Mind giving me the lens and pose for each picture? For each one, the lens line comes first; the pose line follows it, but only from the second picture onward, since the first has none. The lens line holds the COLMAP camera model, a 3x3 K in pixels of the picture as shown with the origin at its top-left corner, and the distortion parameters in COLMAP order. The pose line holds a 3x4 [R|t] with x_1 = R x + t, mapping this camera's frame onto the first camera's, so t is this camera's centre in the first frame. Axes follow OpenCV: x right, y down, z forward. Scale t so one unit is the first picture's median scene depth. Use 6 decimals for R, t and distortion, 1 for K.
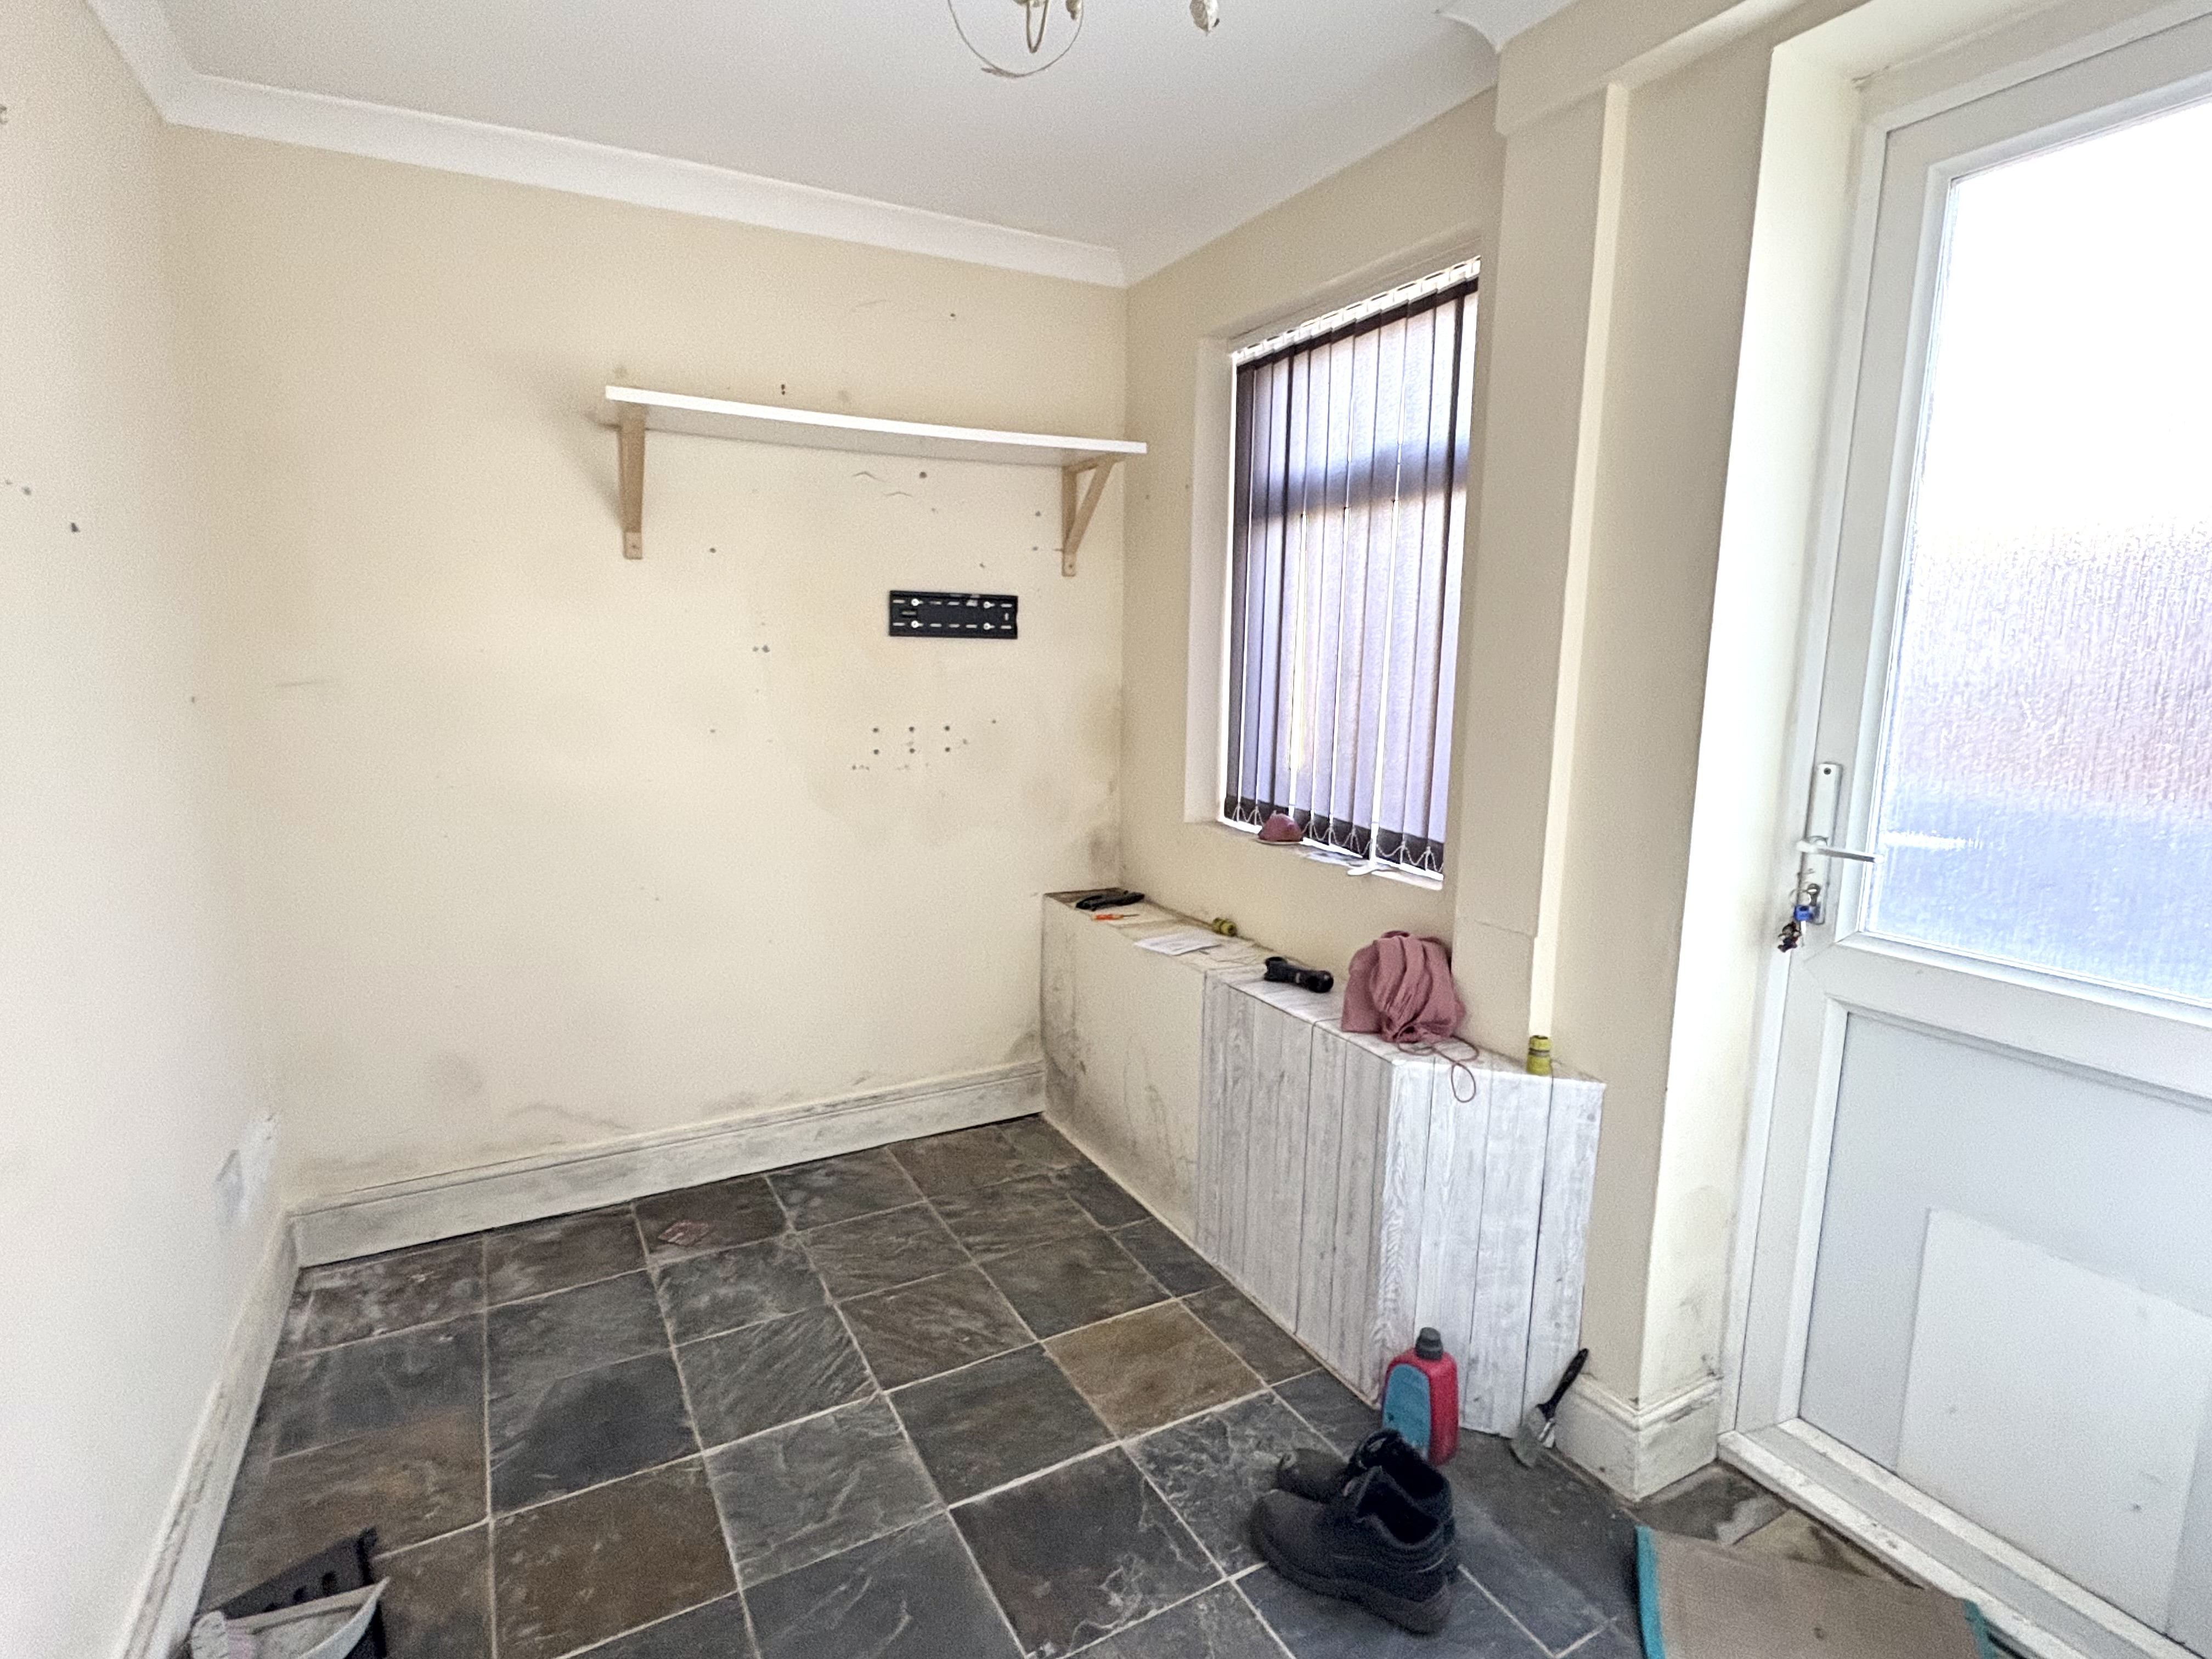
lens RADIAL K [[1109.4, 0, 1107.4], [0, 1109.4, 824.1], [0, 0, 1]] dist [-0.001592, -0.000350]
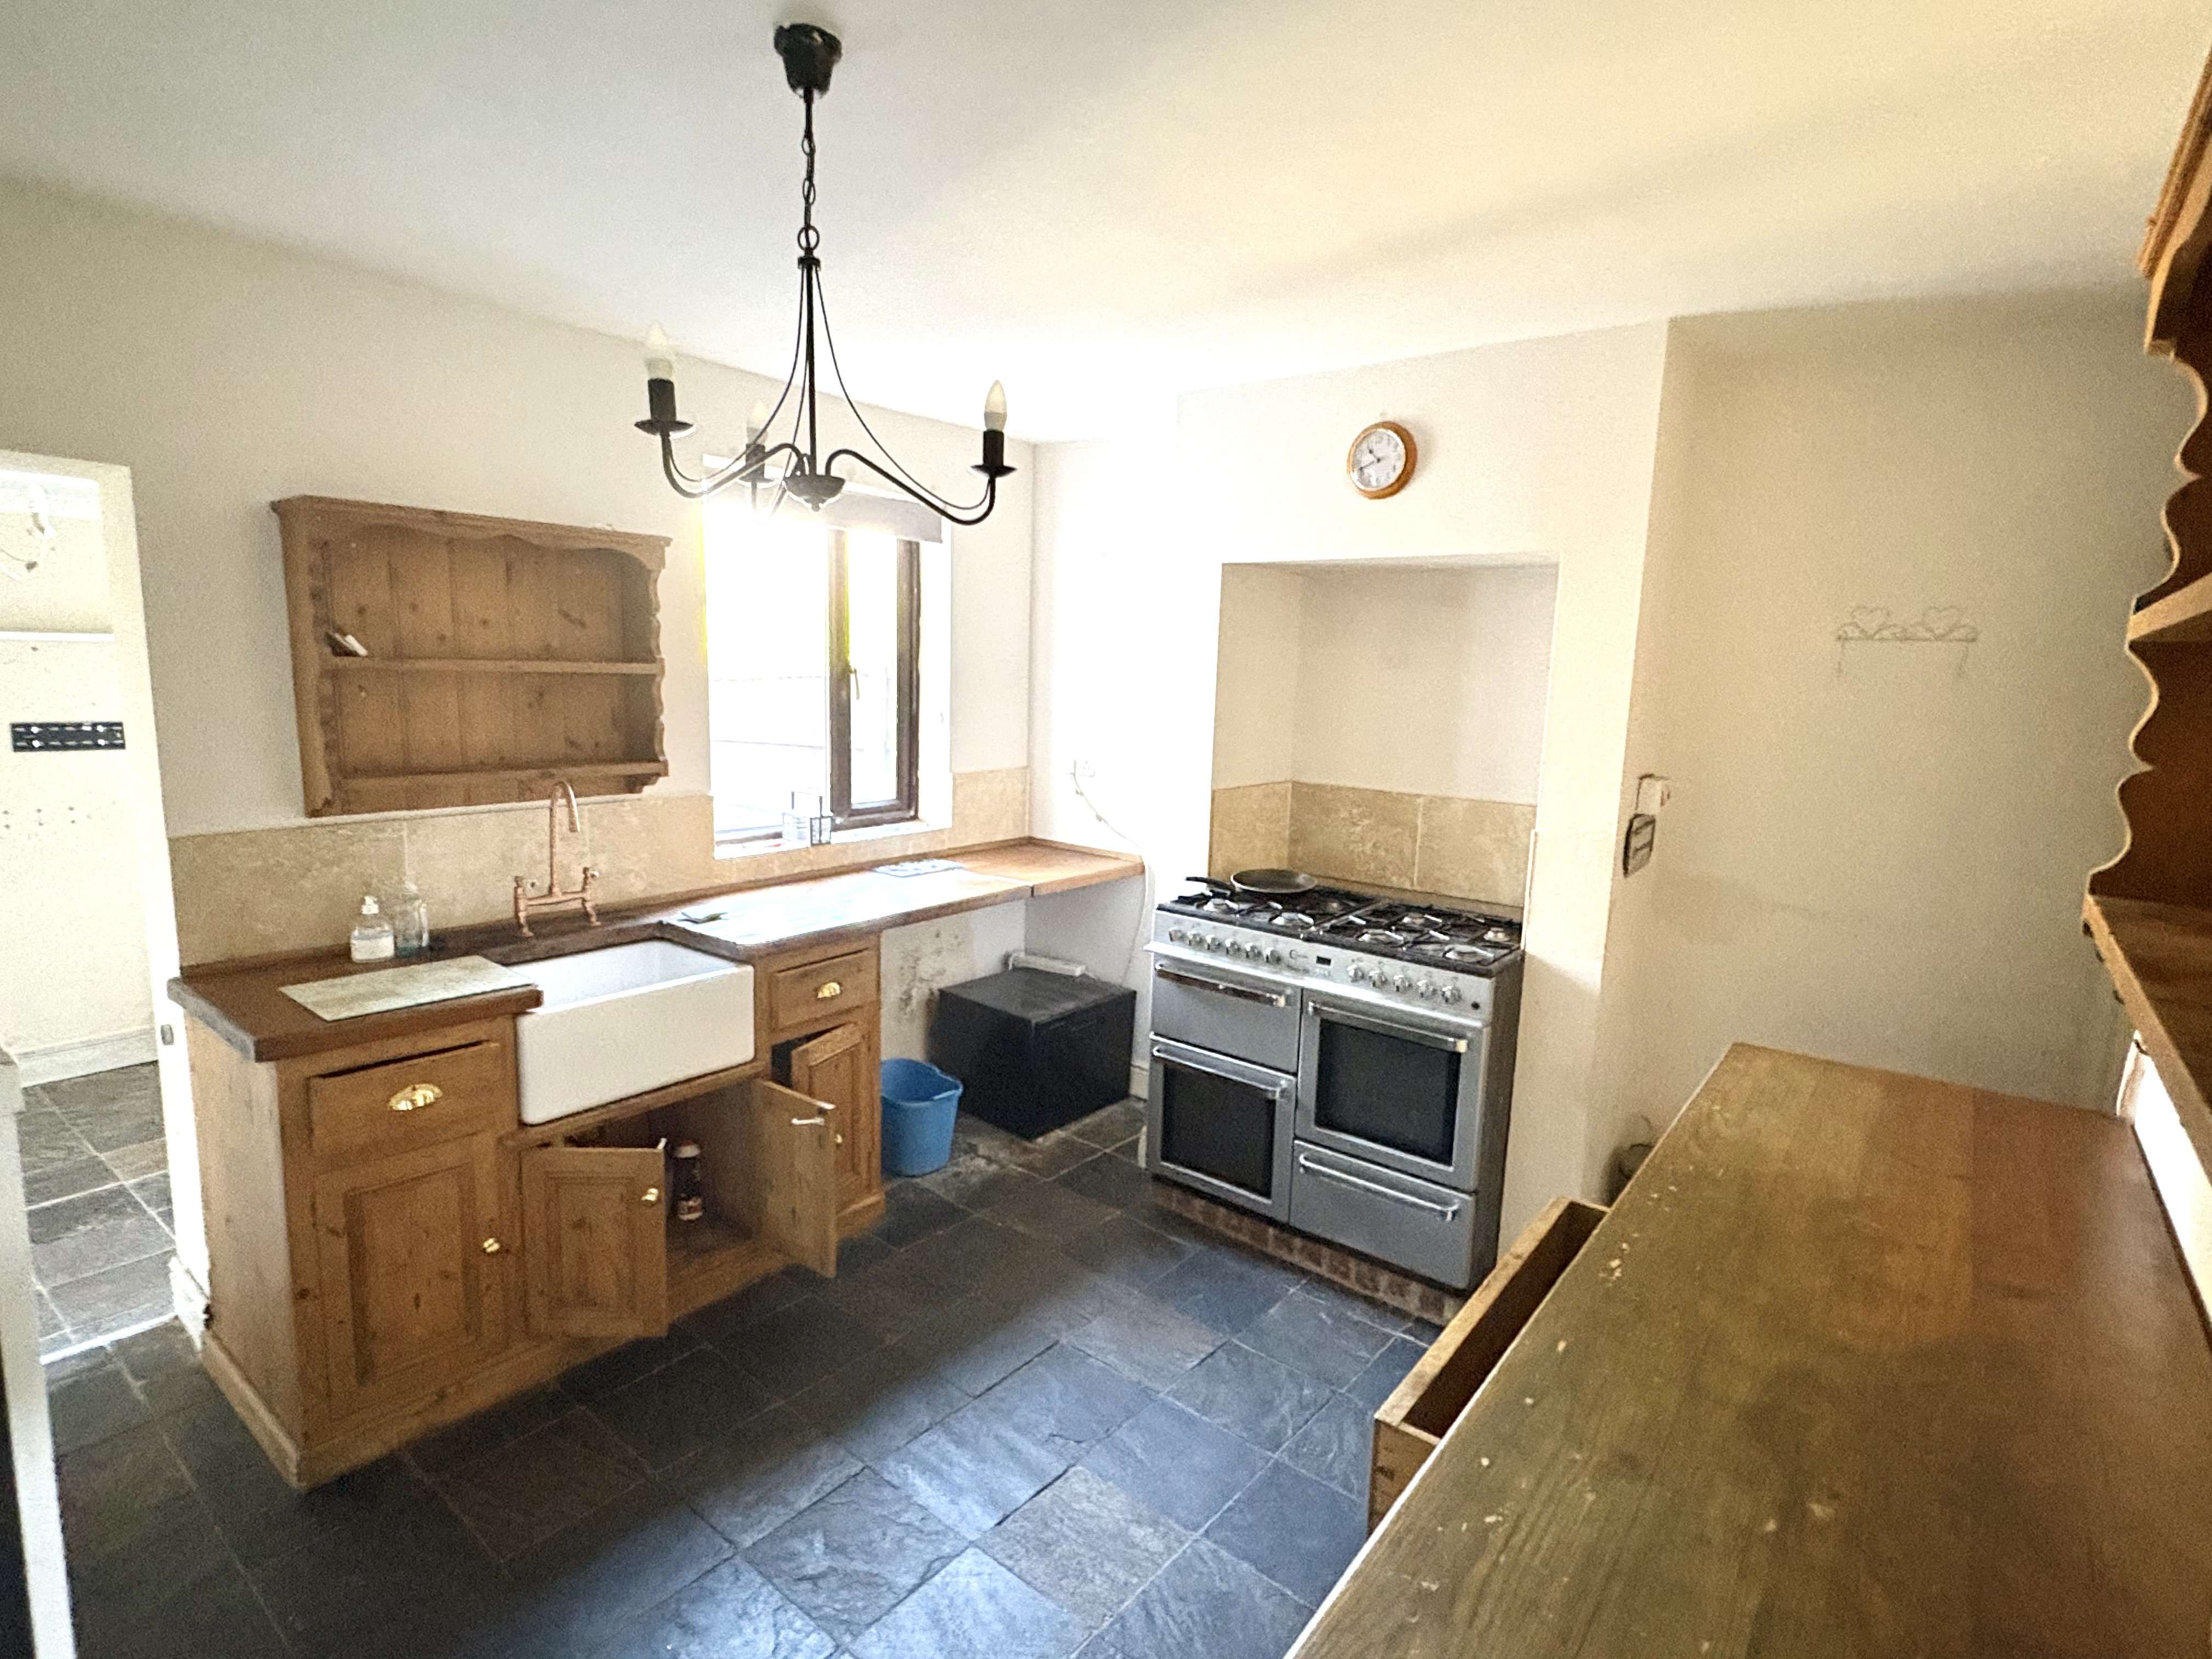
lens RADIAL K [[1109.4, 0, 1104.2], [0, 1109.4, 828.7], [0, 0, 1]] dist [-0.001592, -0.000350]
pose [[0.919623, -0.048407, 0.389808, 0.577689], [0.050163, 0.998725, 0.005680, 0.004918], [-0.389586, 0.014331, 0.920879, -0.983688]]
